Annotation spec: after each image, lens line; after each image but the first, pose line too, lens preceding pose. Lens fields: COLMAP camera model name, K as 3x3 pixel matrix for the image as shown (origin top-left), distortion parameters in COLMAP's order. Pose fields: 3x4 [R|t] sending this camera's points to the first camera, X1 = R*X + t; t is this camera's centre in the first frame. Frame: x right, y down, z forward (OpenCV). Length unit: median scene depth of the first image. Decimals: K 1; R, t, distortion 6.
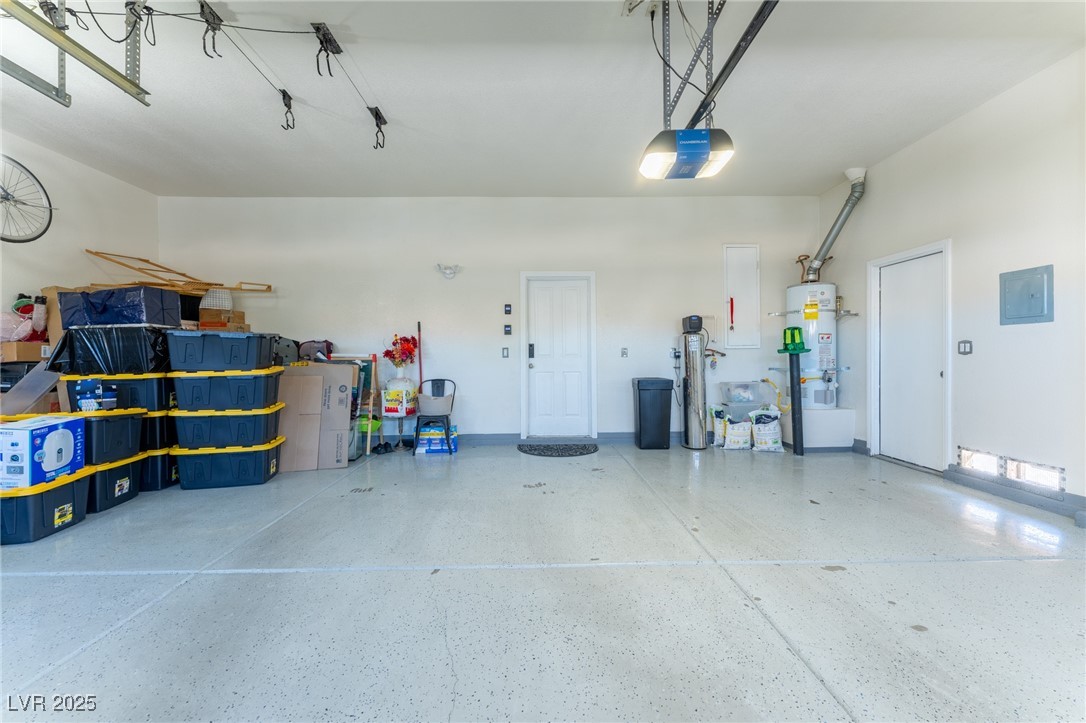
lens RADIAL K [[433.6, 0, 545.9], [0, 433.6, 358.7], [0, 0, 1]] dist [-0.008362, 0.000007]
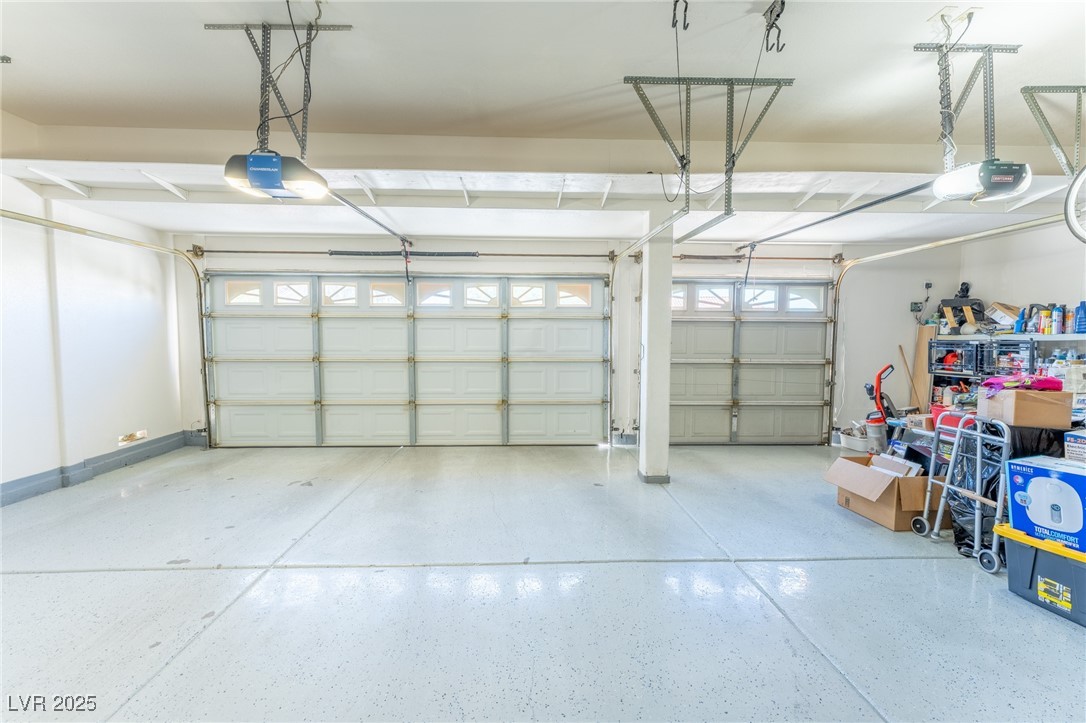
lens RADIAL K [[441.0, 0, 532.9], [0, 441.0, 360.7], [0, 0, 1]] dist [-0.001478, -0.000199]
pose [[-0.999985, 0.005482, 0.000963, -0.148937], [0.005534, 0.997772, 0.066488, -0.063859], [-0.000596, 0.066493, -0.997787, 1.158115]]
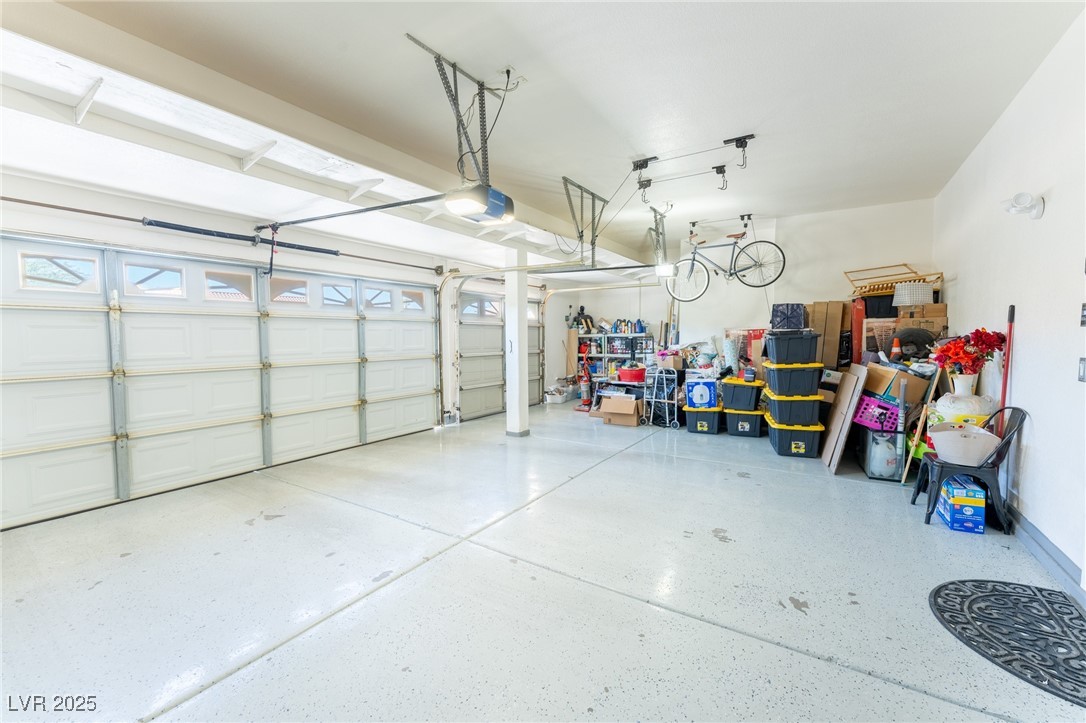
lens RADIAL K [[441.0, 0, 532.9], [0, 441.0, 360.7], [0, 0, 1]] dist [-0.001478, -0.000199]
pose [[-0.587101, 0.057773, -0.807449, 0.710008], [0.003774, 0.997635, 0.068637, -0.068091], [0.809505, 0.037249, -0.585930, 1.050758]]
